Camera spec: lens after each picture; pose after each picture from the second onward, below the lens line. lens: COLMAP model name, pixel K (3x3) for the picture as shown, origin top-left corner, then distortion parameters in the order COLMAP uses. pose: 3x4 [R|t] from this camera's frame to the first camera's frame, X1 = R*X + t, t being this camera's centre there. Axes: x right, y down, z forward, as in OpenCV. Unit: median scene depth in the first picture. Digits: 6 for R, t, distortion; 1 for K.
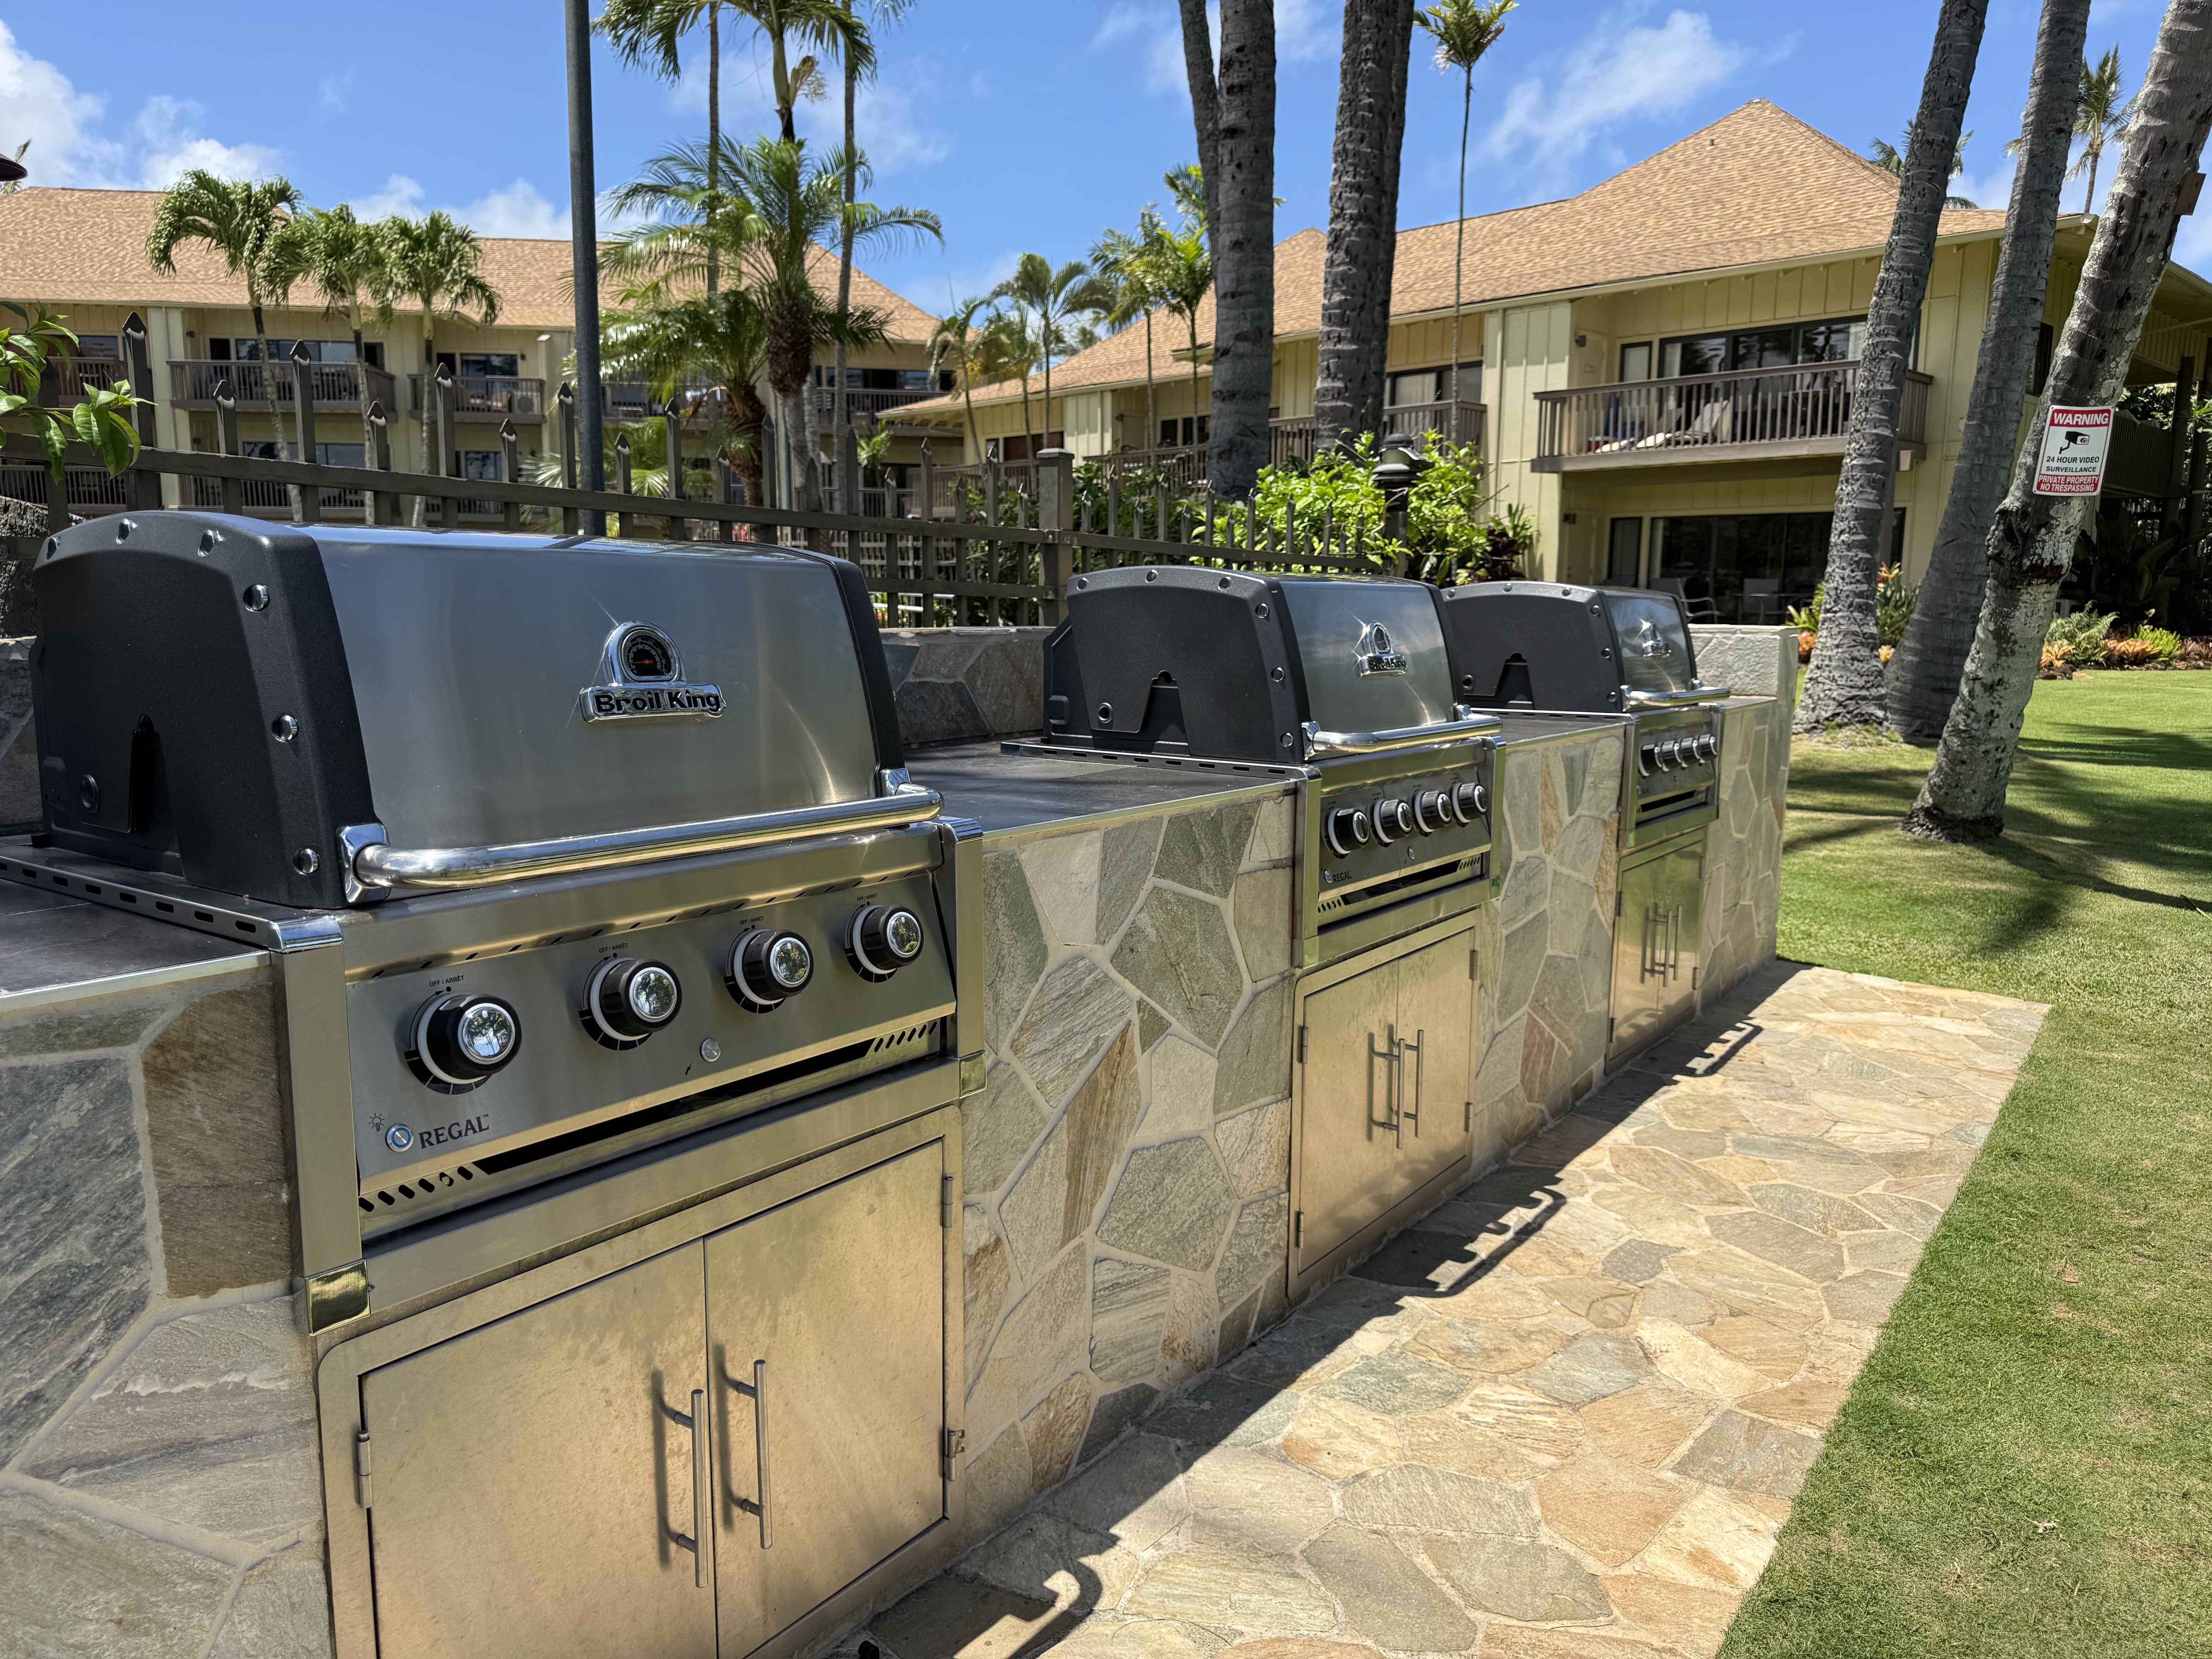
lens RADIAL K [[1531.8, 0, 1106.0], [0, 1531.8, 829.5], [0, 0, 1]] dist [0.006829, 0.001472]
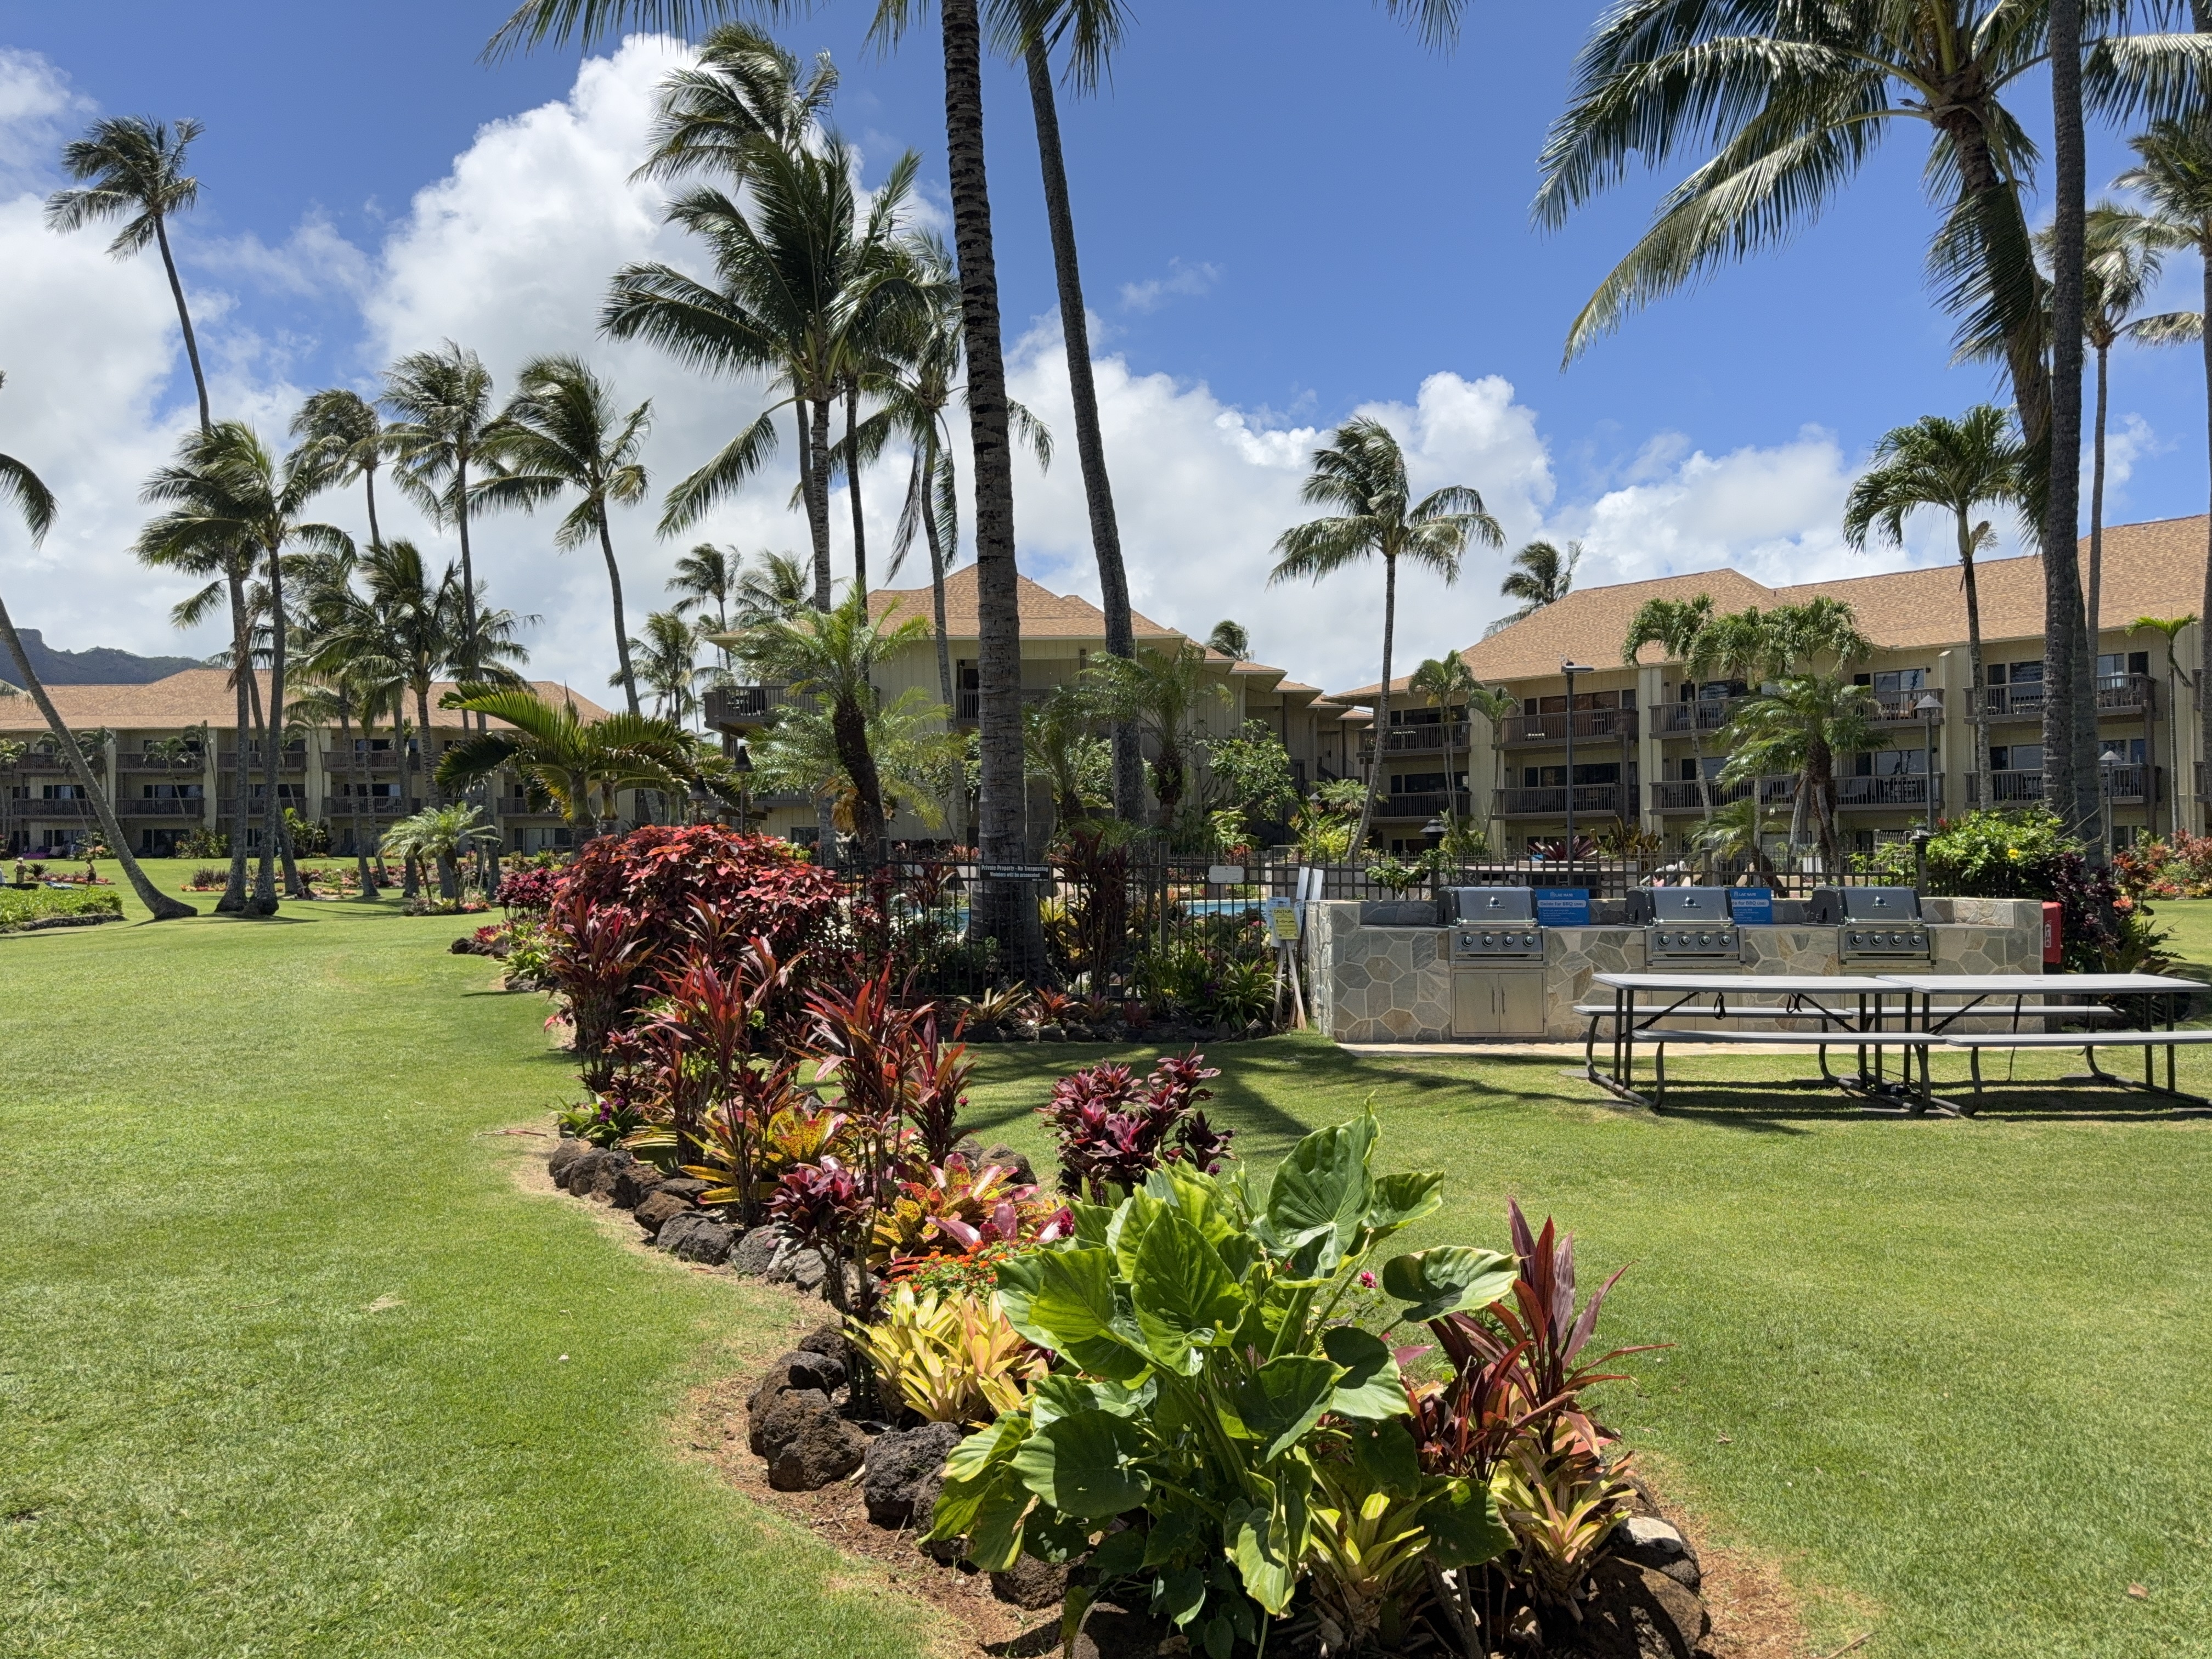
lens RADIAL K [[1531.8, 0, 1106.0], [0, 1531.8, 829.5], [0, 0, 1]] dist [0.006829, 0.001472]
pose [[0.619698, -0.031862, -0.784193, 0.242622], [-0.108020, 0.986204, -0.125431, 0.038203], [0.777371, 0.162438, 0.607707, -0.285510]]
